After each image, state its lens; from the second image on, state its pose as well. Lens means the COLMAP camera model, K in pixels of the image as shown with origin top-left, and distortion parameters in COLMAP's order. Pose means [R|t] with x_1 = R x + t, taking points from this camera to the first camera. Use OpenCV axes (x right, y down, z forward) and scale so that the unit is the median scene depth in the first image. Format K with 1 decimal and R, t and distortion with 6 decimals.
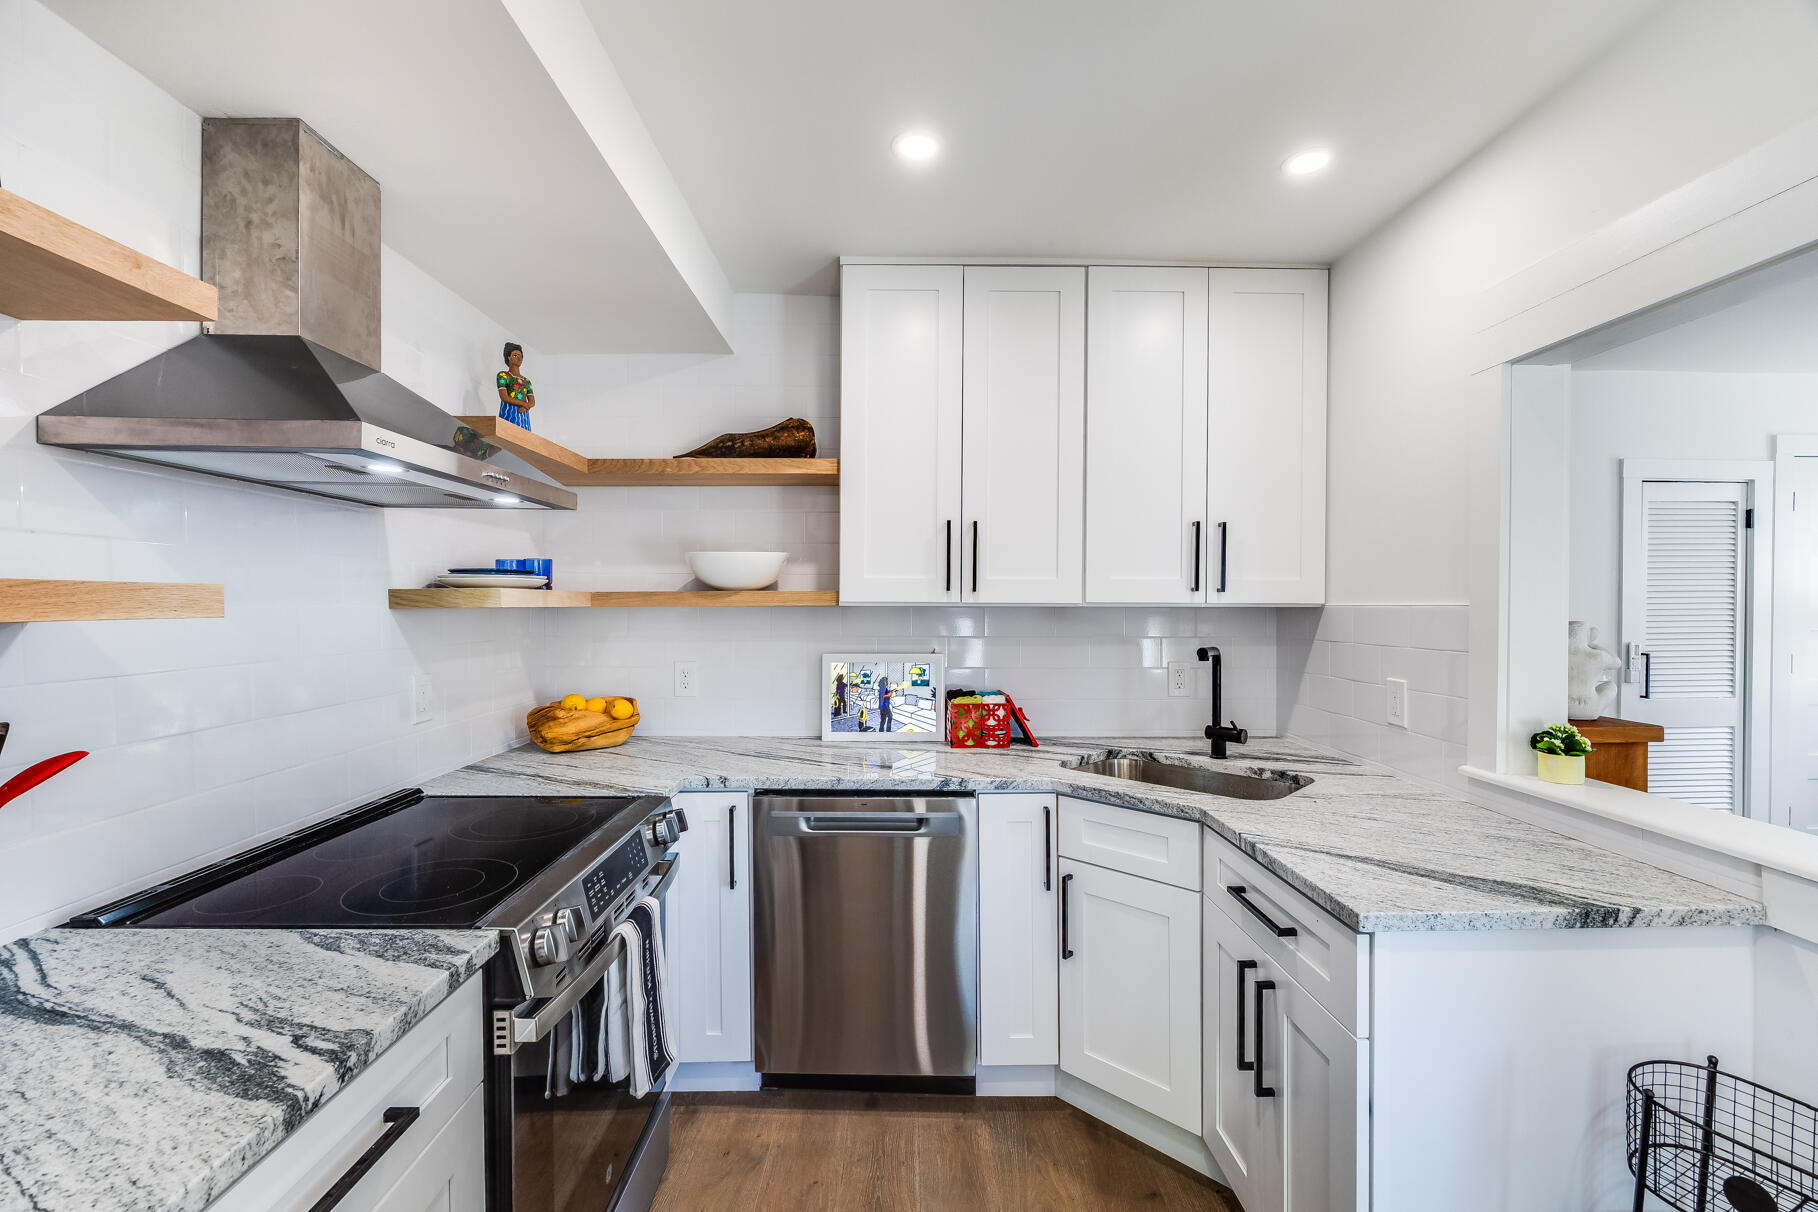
lens RADIAL K [[761.6, 0, 907.5], [0, 761.6, 607.4], [0, 0, 1]] dist [-0.014023, 0.002125]
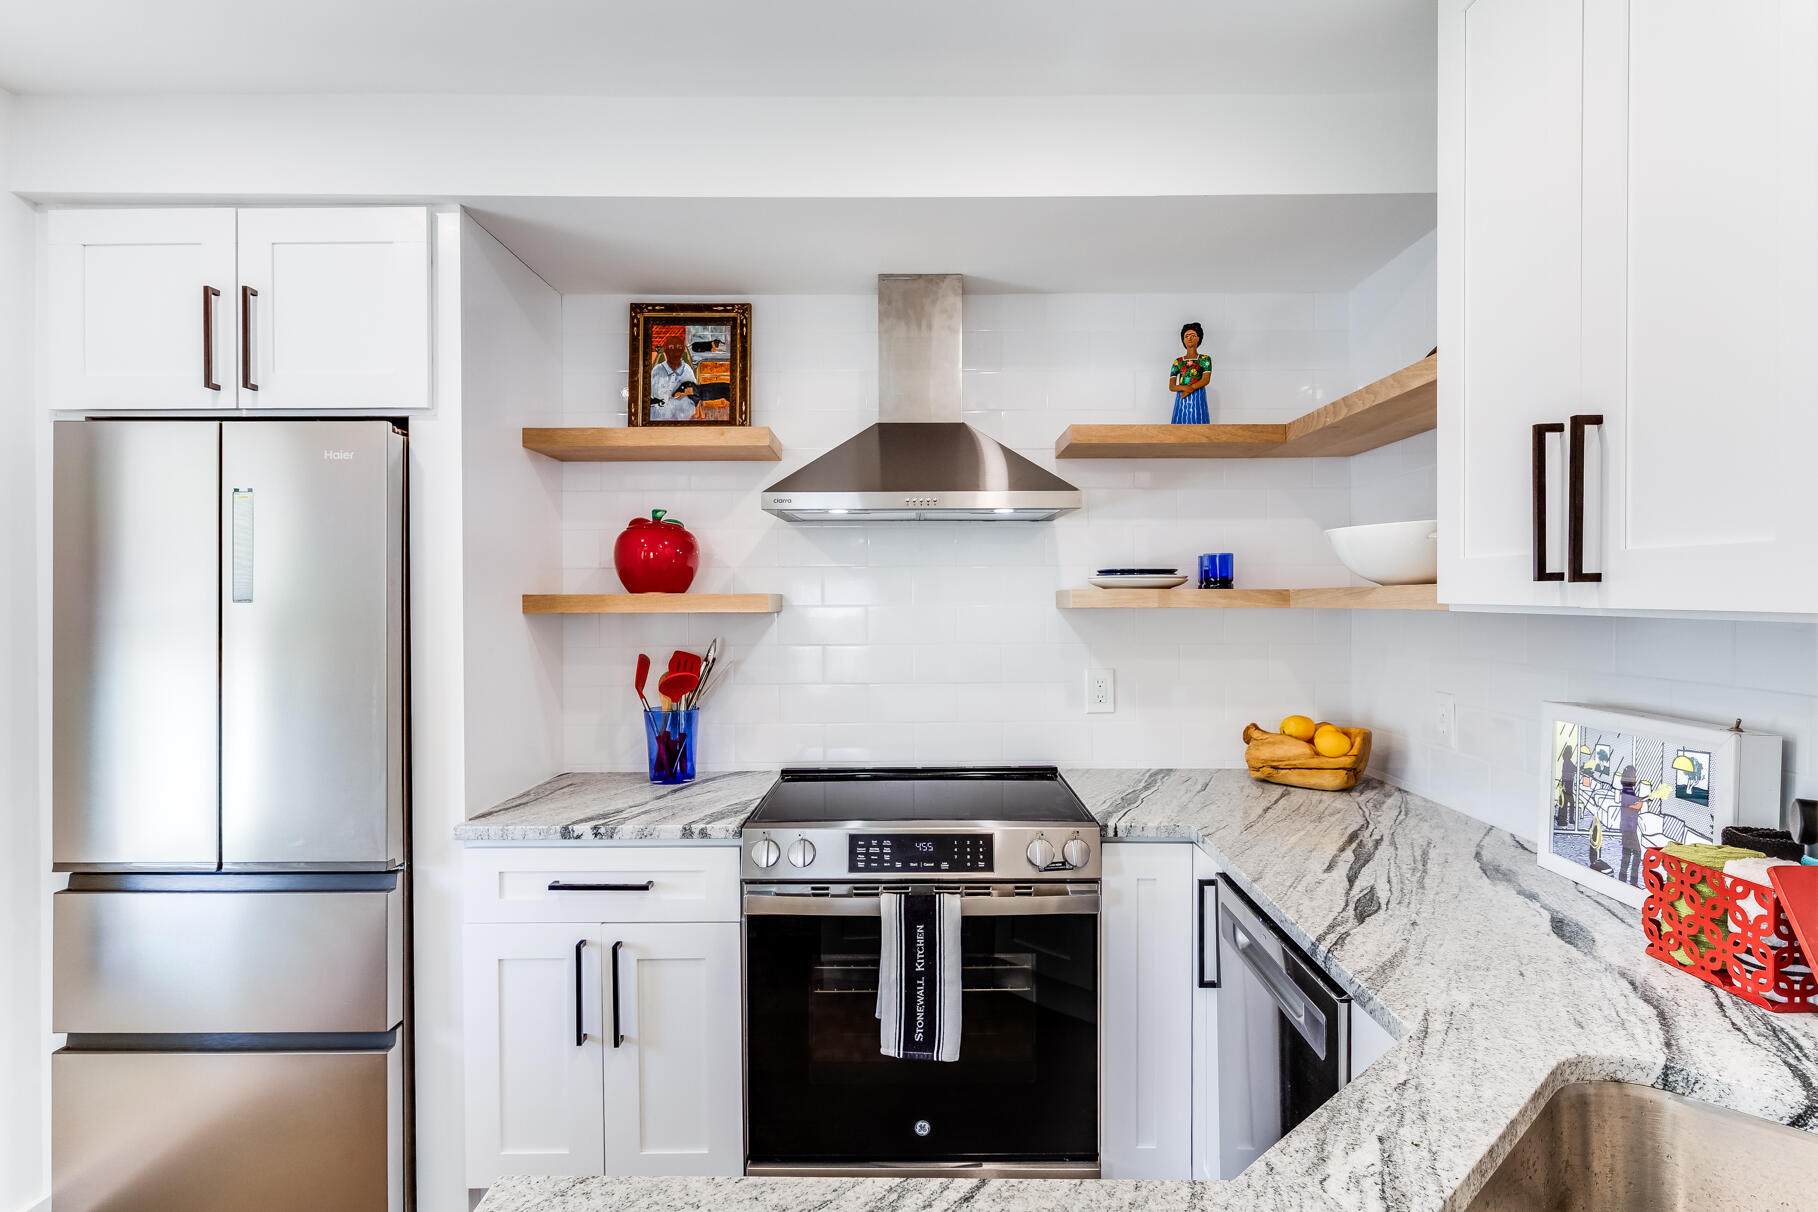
lens RADIAL K [[970.8, 0, 913.5], [0, 970.8, 607.4], [0, 0, 1]] dist [-0.000661, -0.000946]
pose [[-0.019125, 0.010340, -0.999764, 0.670238], [-0.003226, 0.999941, 0.010404, -0.011393], [0.999812, 0.003424, -0.019090, 0.678212]]
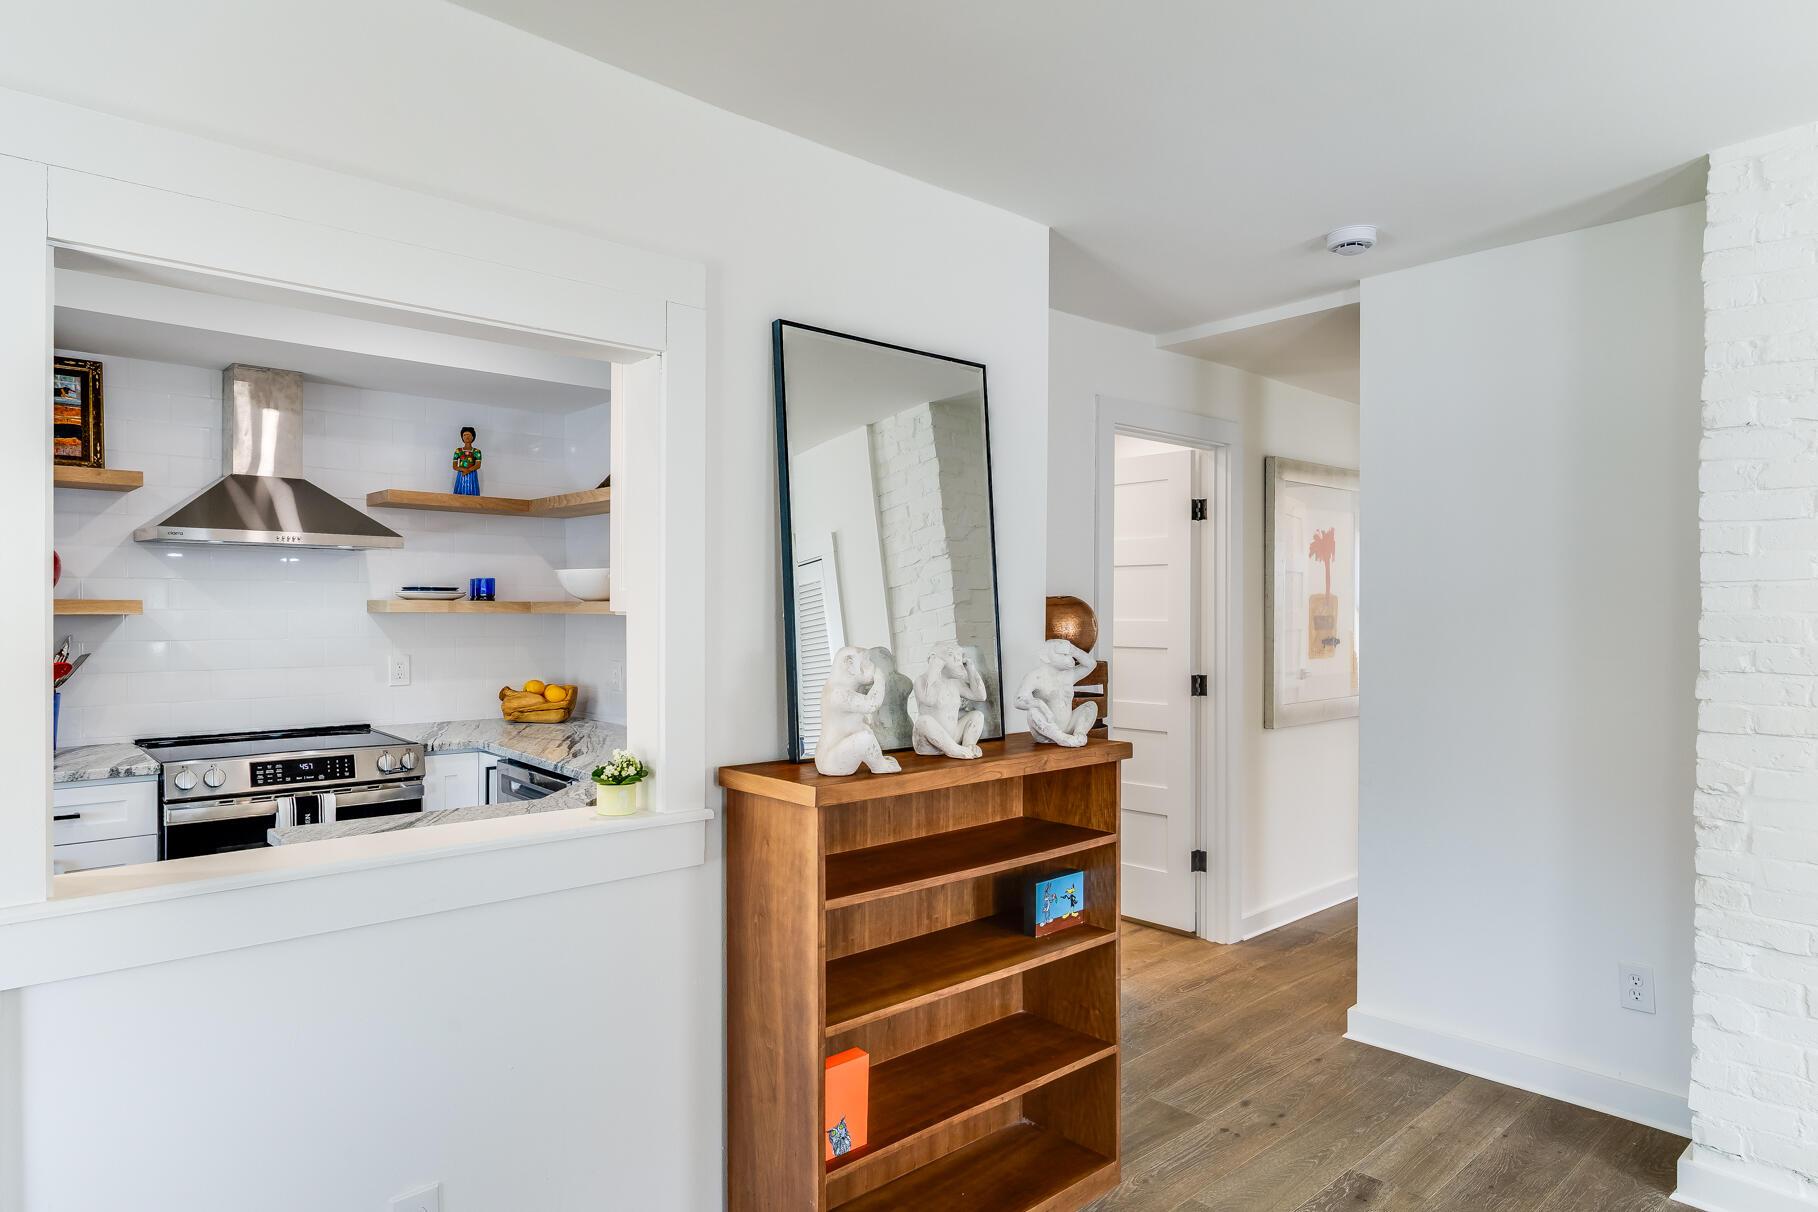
lens RADIAL K [[1073.5, 0, 905.6], [0, 1073.5, 616.0], [0, 0, 1]] dist [-0.008562, 0.000536]
pose [[0.663084, 0.014302, -0.748408, 1.513895], [-0.014649, 0.999874, 0.006128, -0.017956], [0.748401, 0.006900, 0.663210, 0.283481]]
